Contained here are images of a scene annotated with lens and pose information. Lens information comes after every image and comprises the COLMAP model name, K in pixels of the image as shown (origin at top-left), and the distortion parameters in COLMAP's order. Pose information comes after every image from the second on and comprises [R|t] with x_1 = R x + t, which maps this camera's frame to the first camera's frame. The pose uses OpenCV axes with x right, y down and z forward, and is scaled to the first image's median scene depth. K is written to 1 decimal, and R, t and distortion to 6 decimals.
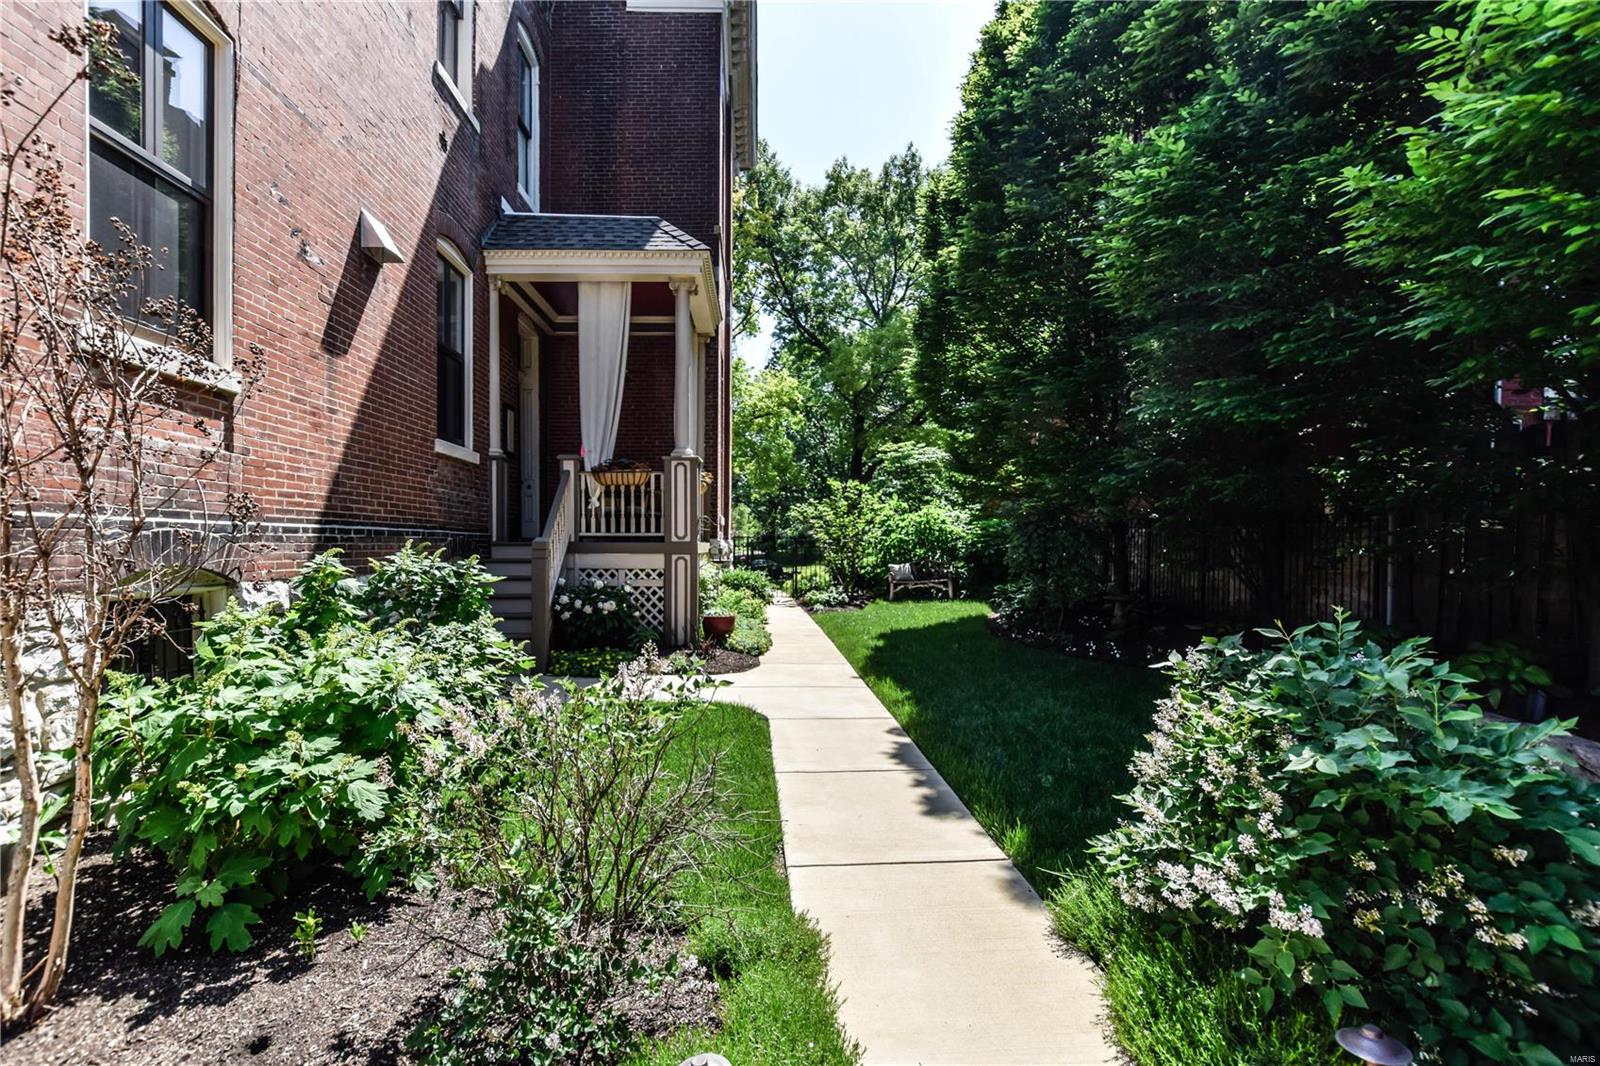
lens RADIAL K [[736.1, 0, 800.8], [0, 736.1, 537.8], [0, 0, 1]] dist [-0.005944, 0.000320]
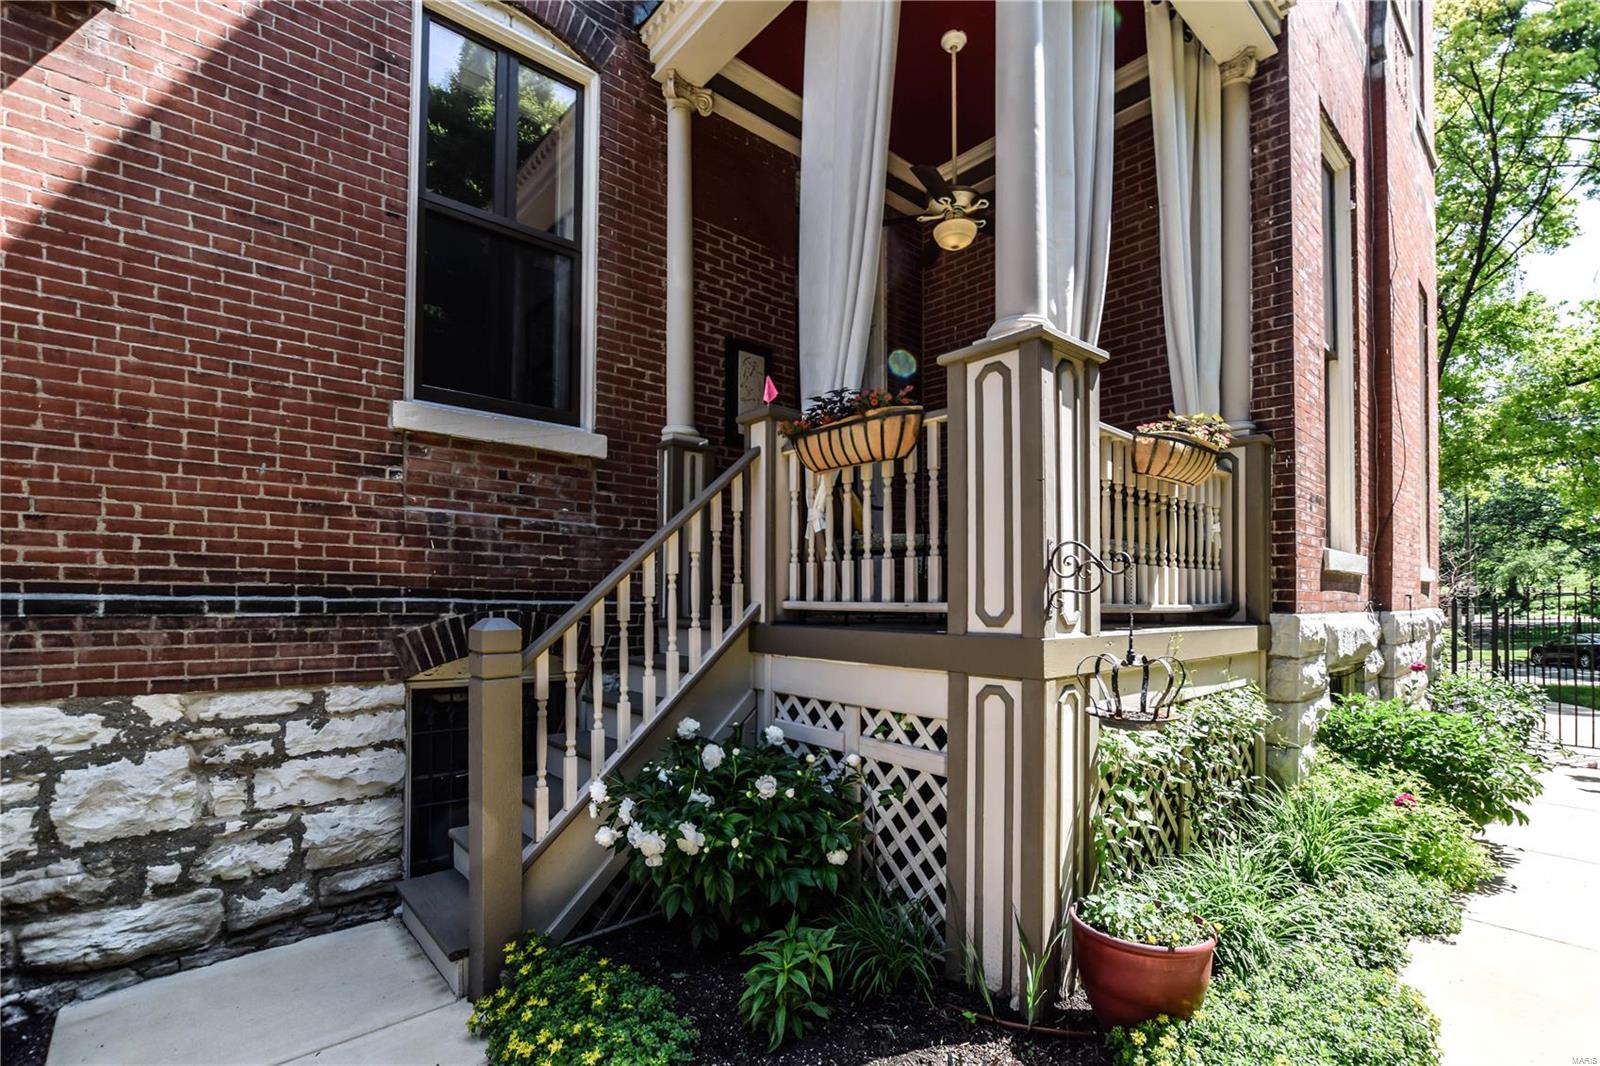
lens RADIAL K [[736.1, 0, 811.9], [0, 736.1, 593.5], [0, 0, 1]] dist [-0.005944, 0.000320]
pose [[0.632594, -0.008957, -0.774432, 0.016546], [0.001406, 0.999945, -0.010417, -0.007684], [0.774482, 0.005501, 0.632572, 0.760360]]
